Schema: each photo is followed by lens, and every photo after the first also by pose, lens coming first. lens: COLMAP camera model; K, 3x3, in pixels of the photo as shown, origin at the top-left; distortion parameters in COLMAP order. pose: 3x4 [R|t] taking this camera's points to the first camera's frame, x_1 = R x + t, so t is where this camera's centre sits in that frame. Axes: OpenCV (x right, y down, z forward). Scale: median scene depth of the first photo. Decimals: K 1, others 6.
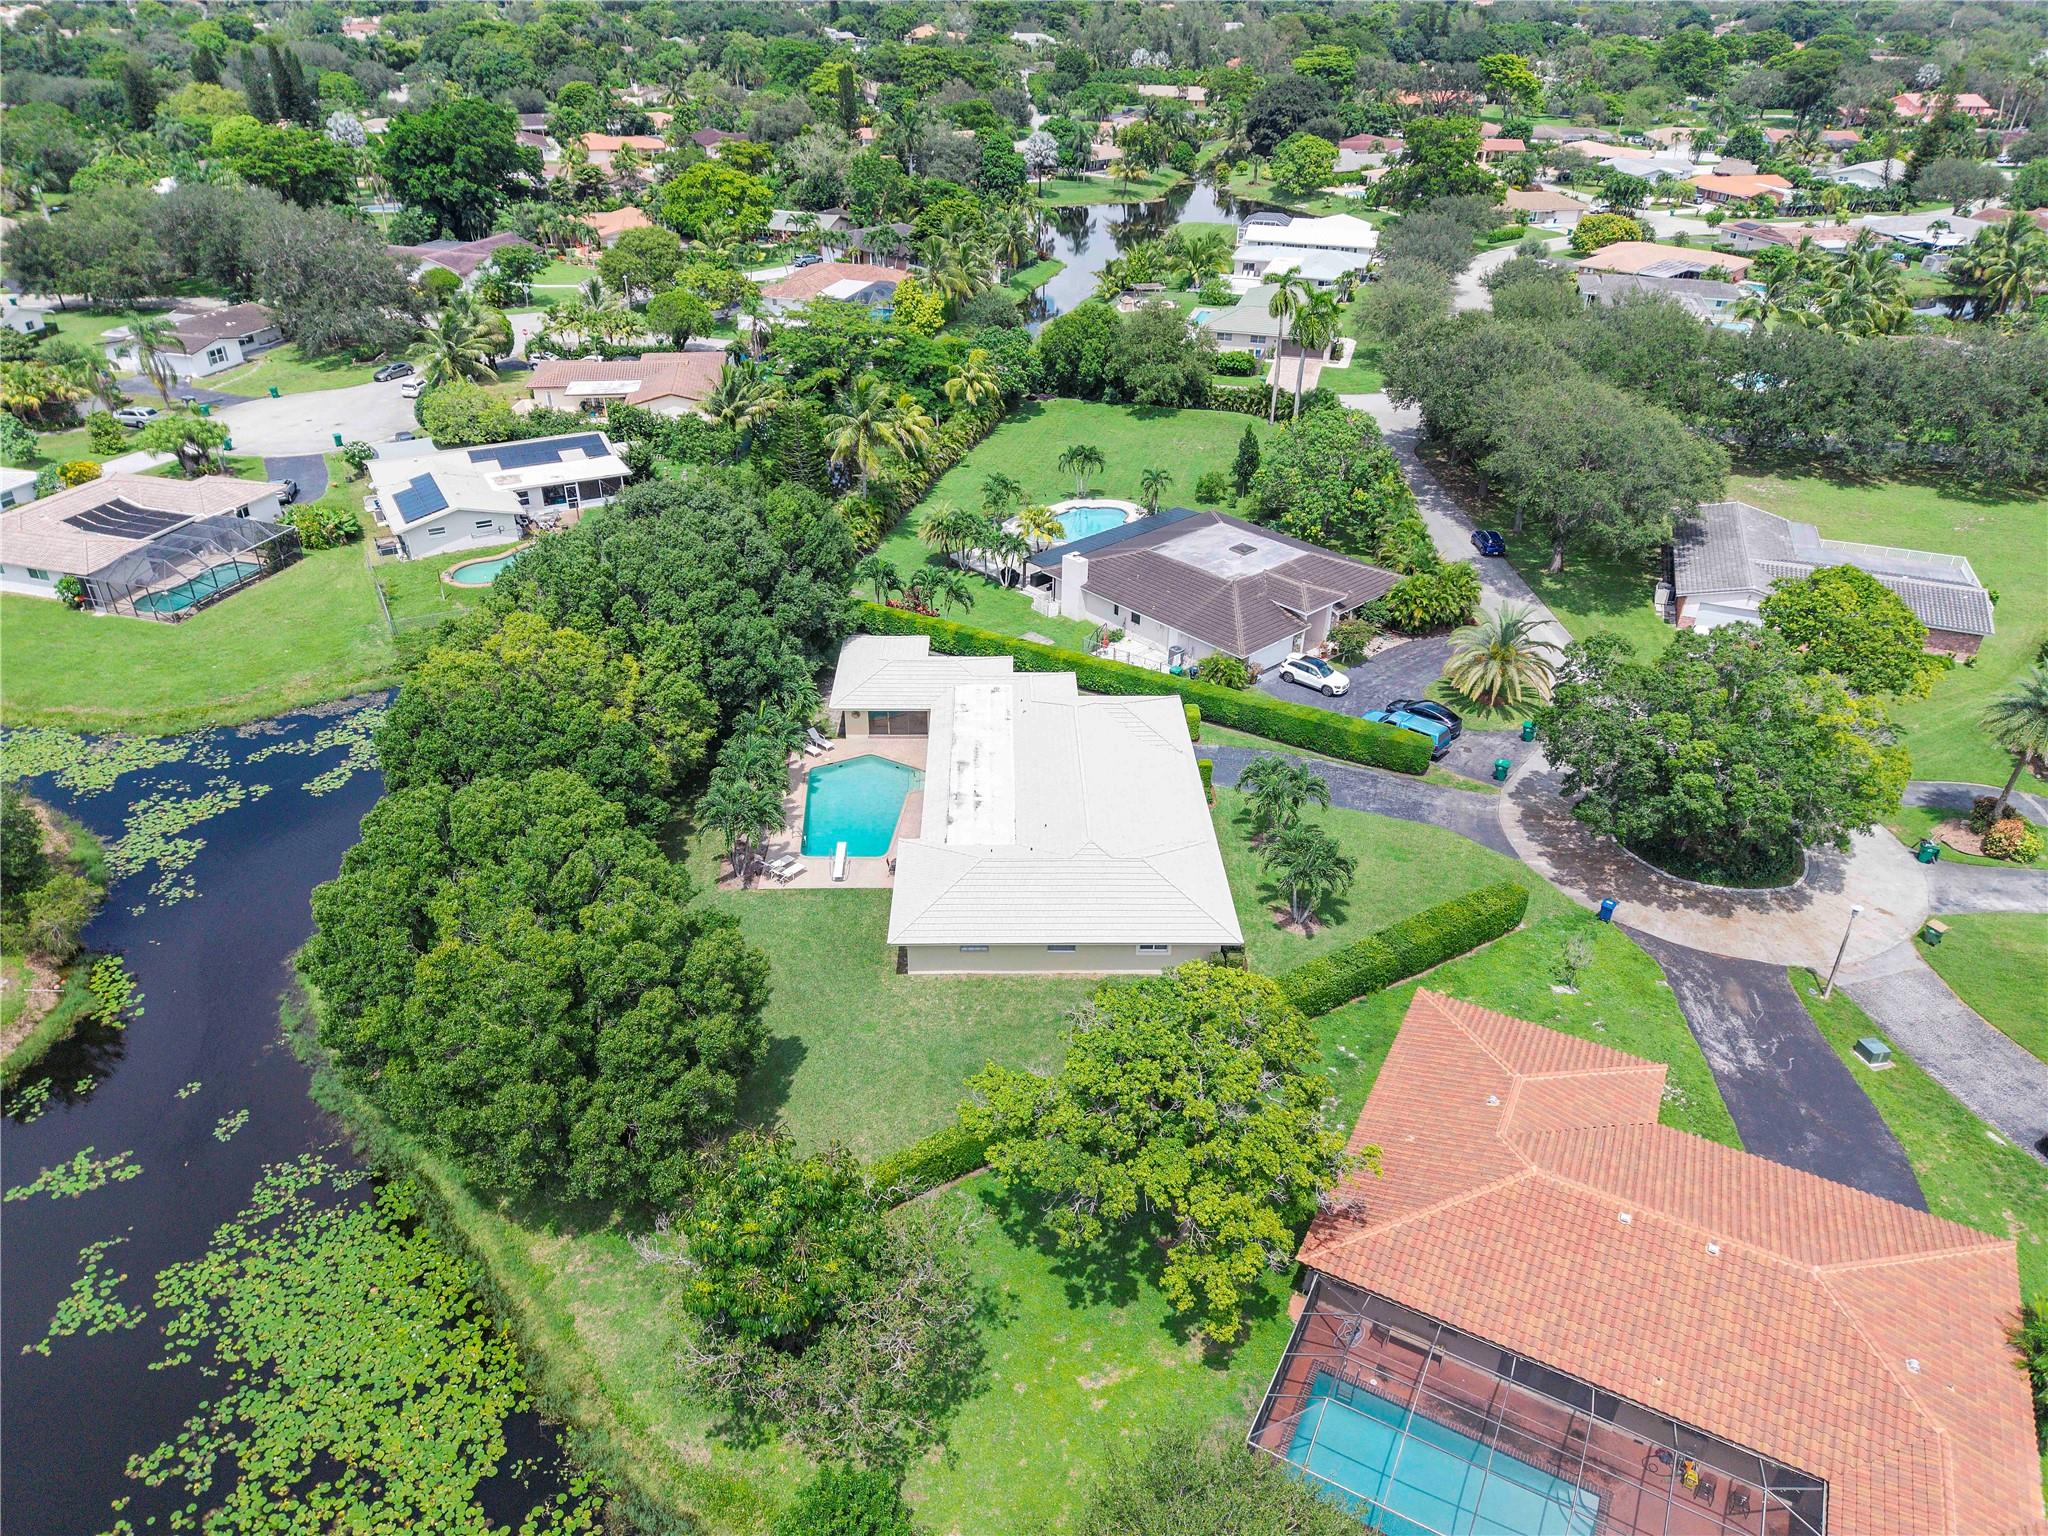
lens RADIAL K [[1385.8, 0, 1088.2], [0, 1385.8, 765.5], [0, 0, 1]] dist [0.018419, -0.015918]
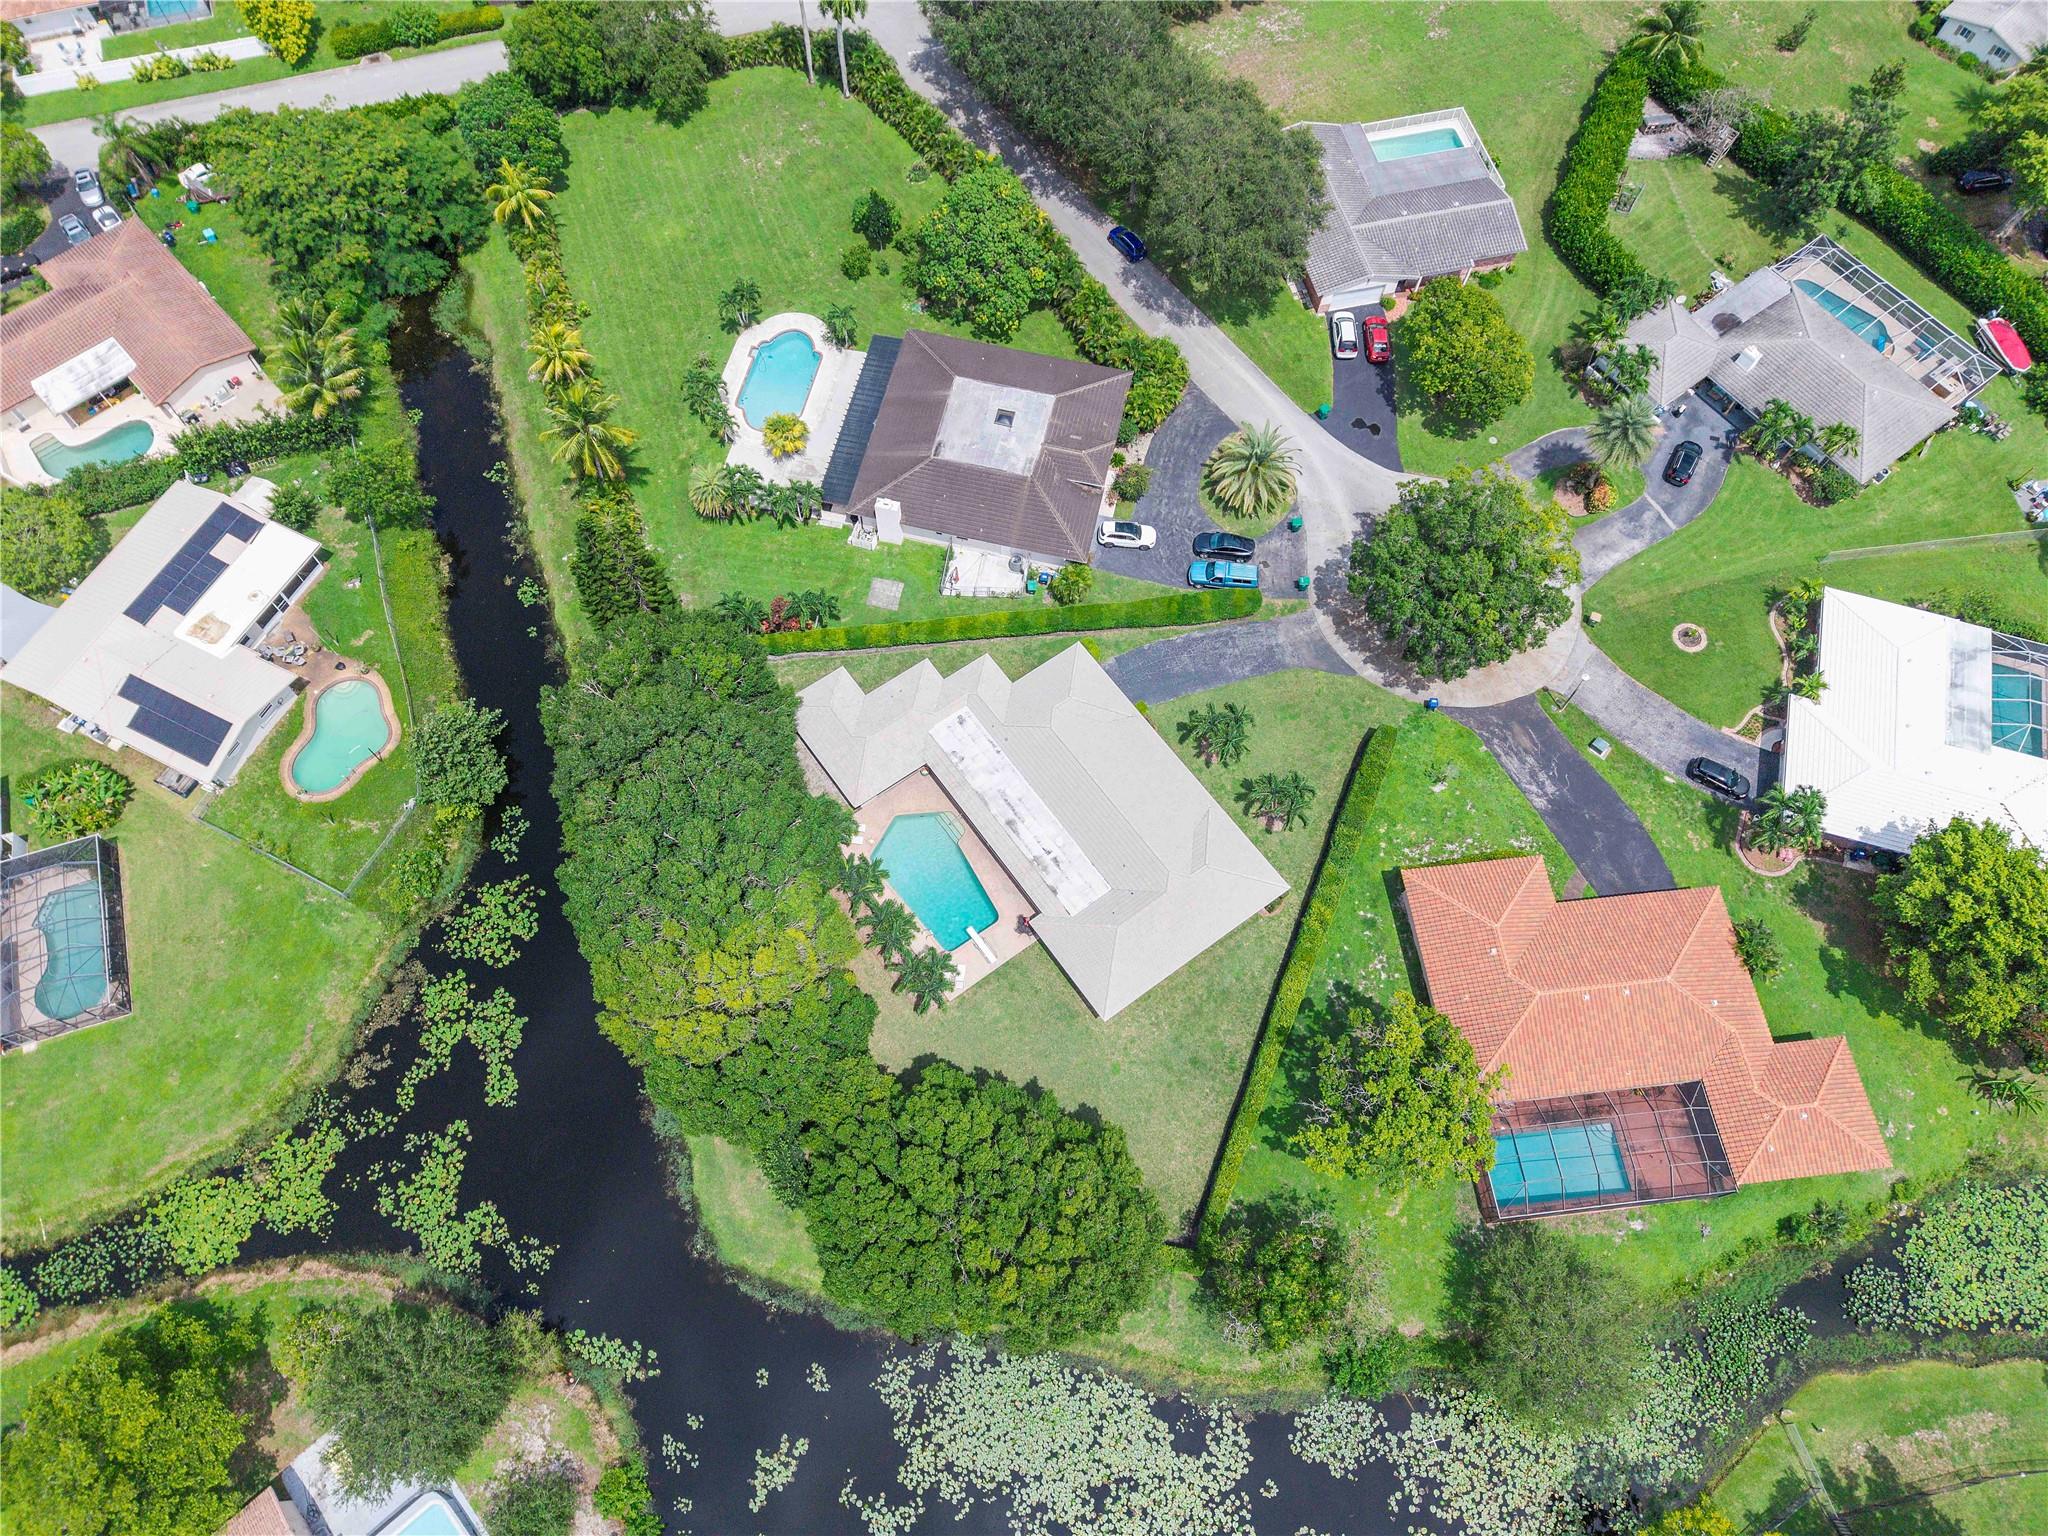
lens RADIAL K [[1427.3, 0, 1108.3], [0, 1427.3, 726.2], [0, 0, 1]] dist [0.012742, -0.003506]
pose [[0.827244, -0.486340, 0.281322, -0.350586], [0.242906, 0.761083, 0.601455, -0.859688], [-0.506621, -0.429215, 0.747736, 0.004267]]
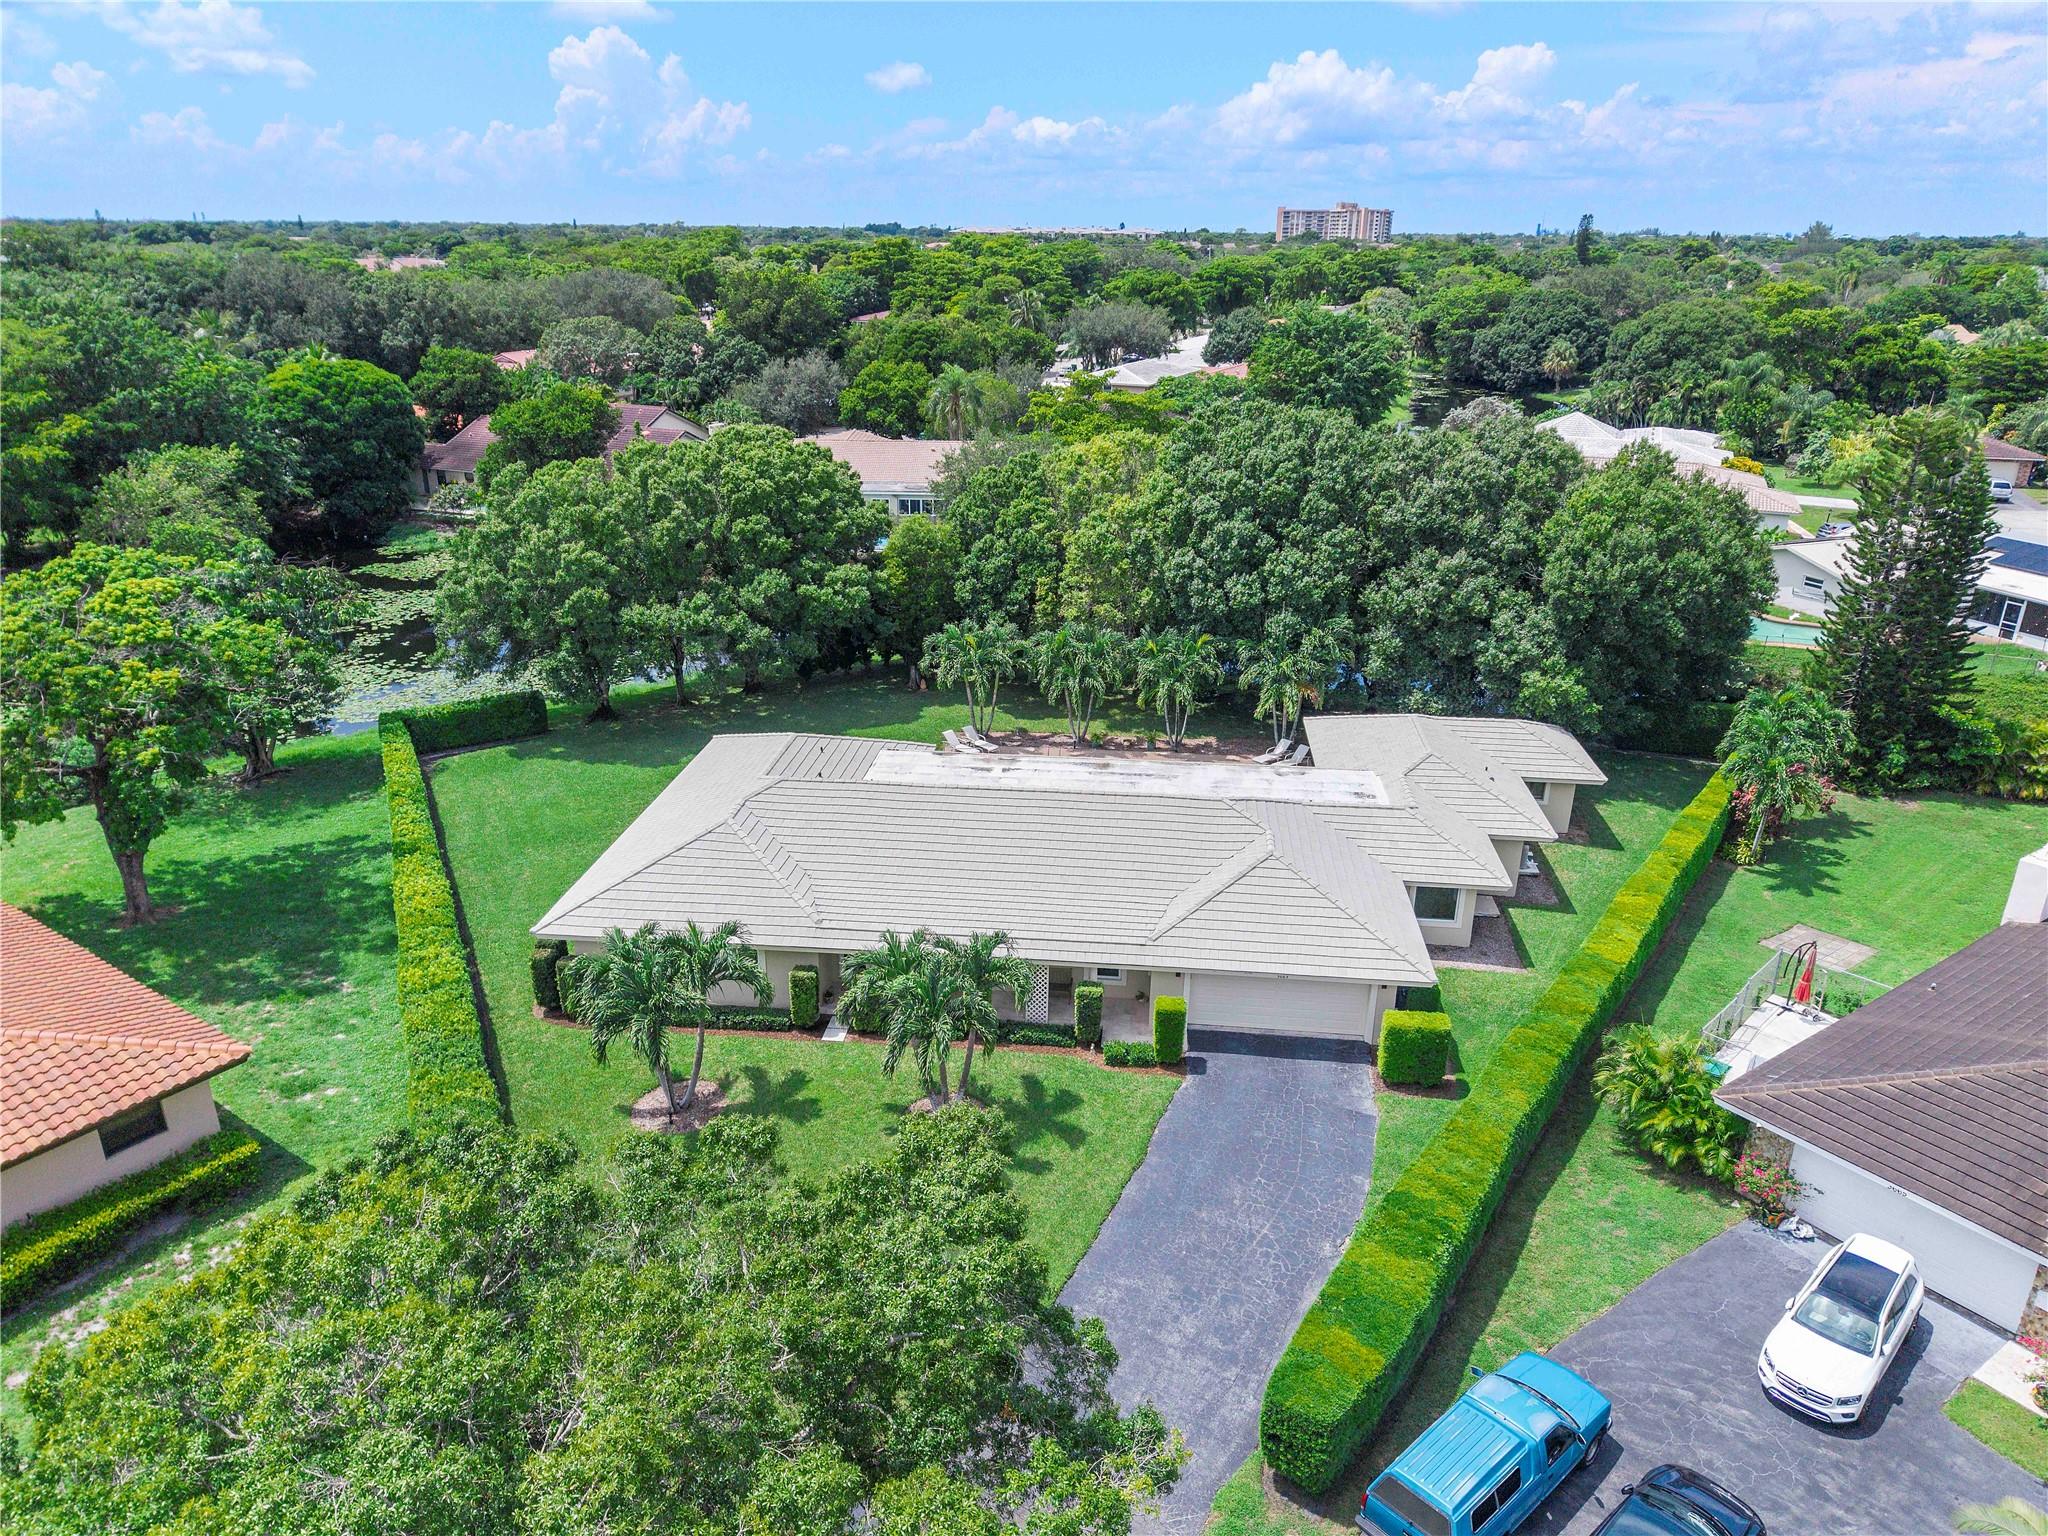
lens RADIAL K [[1450.7, 0, 1015.0], [0, 1450.7, 816.0], [0, 0, 1]] dist [0.004295, 0.004578]
pose [[-0.165848, 0.344460, -0.924036, 0.555145], [-0.510408, 0.771760, 0.379303, -0.221736], [0.843788, 0.534542, 0.047820, 0.964542]]
